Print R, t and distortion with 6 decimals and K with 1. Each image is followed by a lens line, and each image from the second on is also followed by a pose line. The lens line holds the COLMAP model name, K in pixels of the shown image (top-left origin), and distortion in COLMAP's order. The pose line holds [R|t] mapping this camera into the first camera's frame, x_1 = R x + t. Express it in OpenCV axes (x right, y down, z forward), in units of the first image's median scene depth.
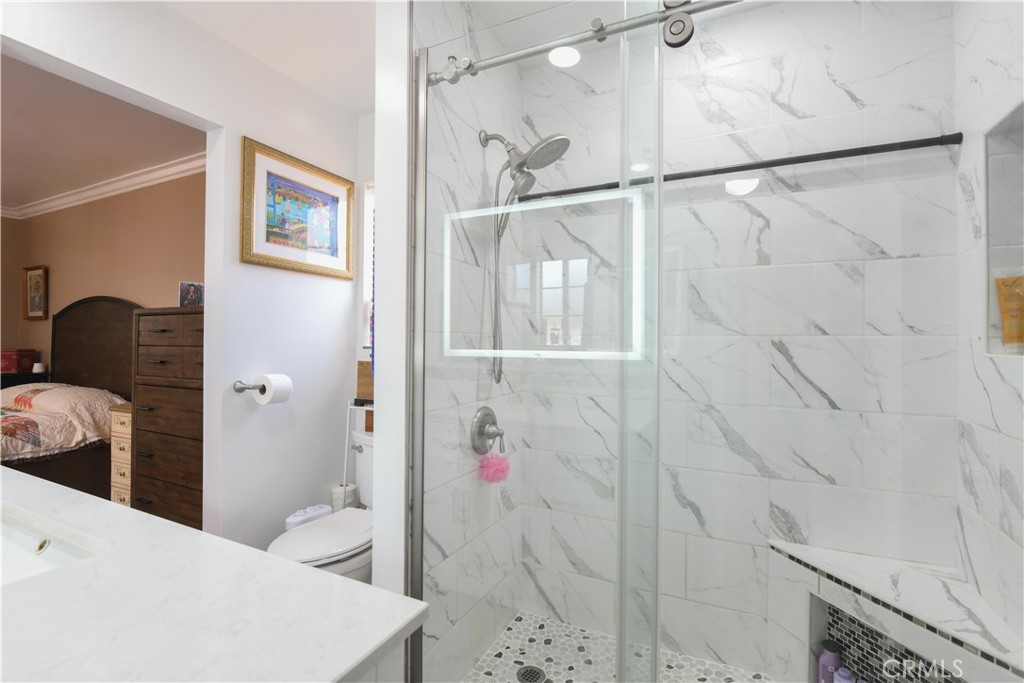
lens RADIAL K [[471.9, 0, 512.9], [0, 471.9, 337.3], [0, 0, 1]] dist [-0.009713, 0.000836]
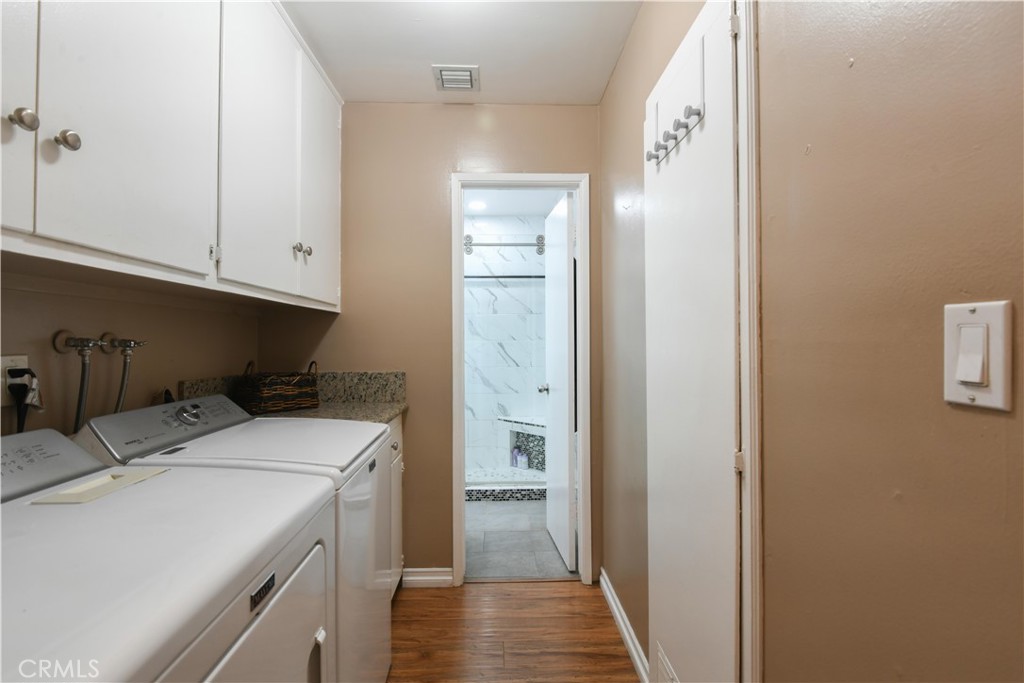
lens RADIAL K [[471.9, 0, 509.3], [0, 471.9, 340.7], [0, 0, 1]] dist [-0.009713, 0.000836]
pose [[0.869850, -0.004824, 0.493293, -0.728390], [0.006610, 0.999976, -0.001877, 0.003232], [-0.493272, 0.004893, 0.869861, -1.389115]]
